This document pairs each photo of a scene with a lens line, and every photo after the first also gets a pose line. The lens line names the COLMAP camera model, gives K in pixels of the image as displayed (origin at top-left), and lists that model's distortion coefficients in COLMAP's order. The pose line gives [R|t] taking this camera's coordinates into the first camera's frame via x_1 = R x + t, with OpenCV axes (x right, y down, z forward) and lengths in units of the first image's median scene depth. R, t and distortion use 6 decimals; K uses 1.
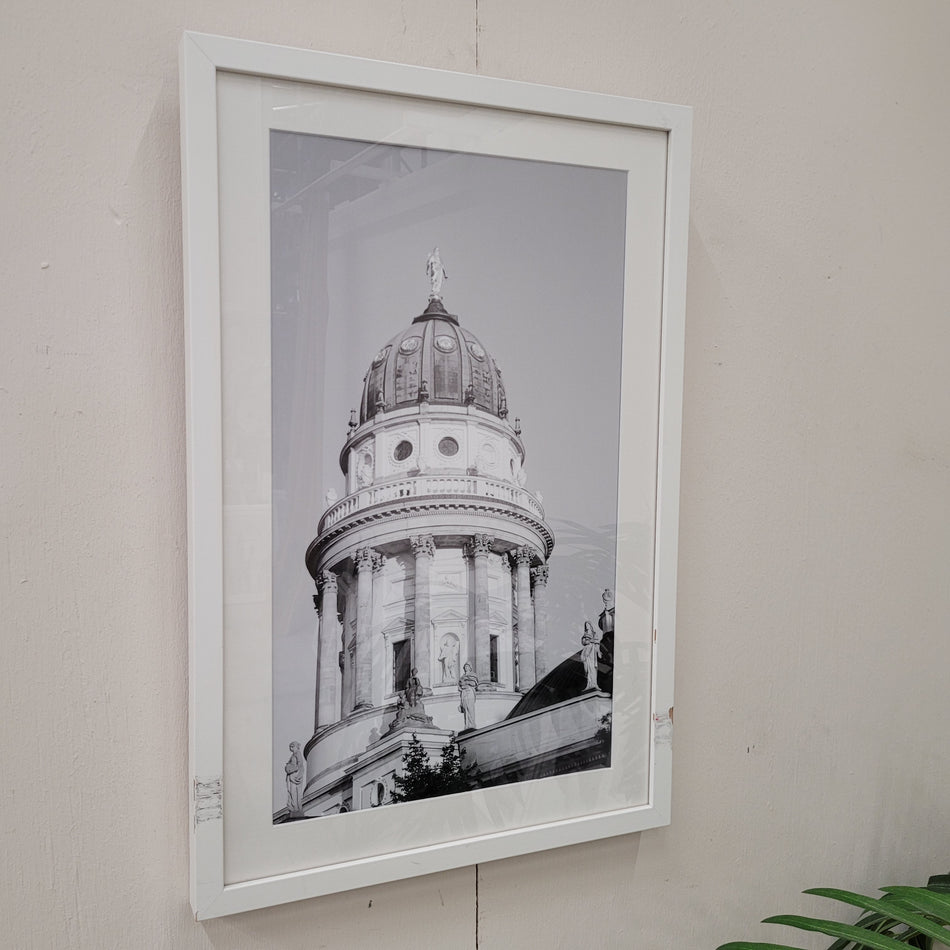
lens RADIAL K [[963.9, 0, 467.7], [0, 963.9, 463.1], [0, 0, 1]] dist [0.004862, 0.000000]
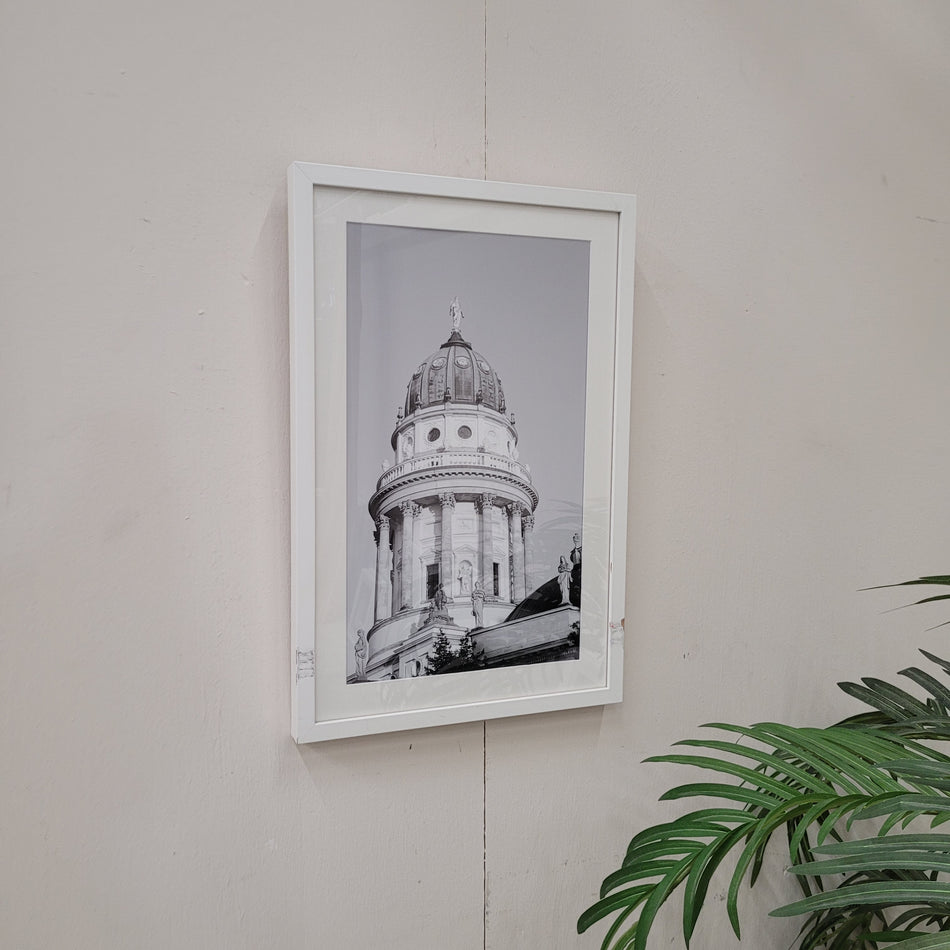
lens RADIAL K [[963.9, 0, 467.1], [0, 963.9, 474.1], [0, 0, 1]] dist [0.004862, 0.000000]
pose [[0.999573, 0.002223, -0.029127, 0.026743], [-0.002023, 0.999974, 0.006889, 0.036466], [0.029141, -0.006827, 0.999552, -0.467316]]
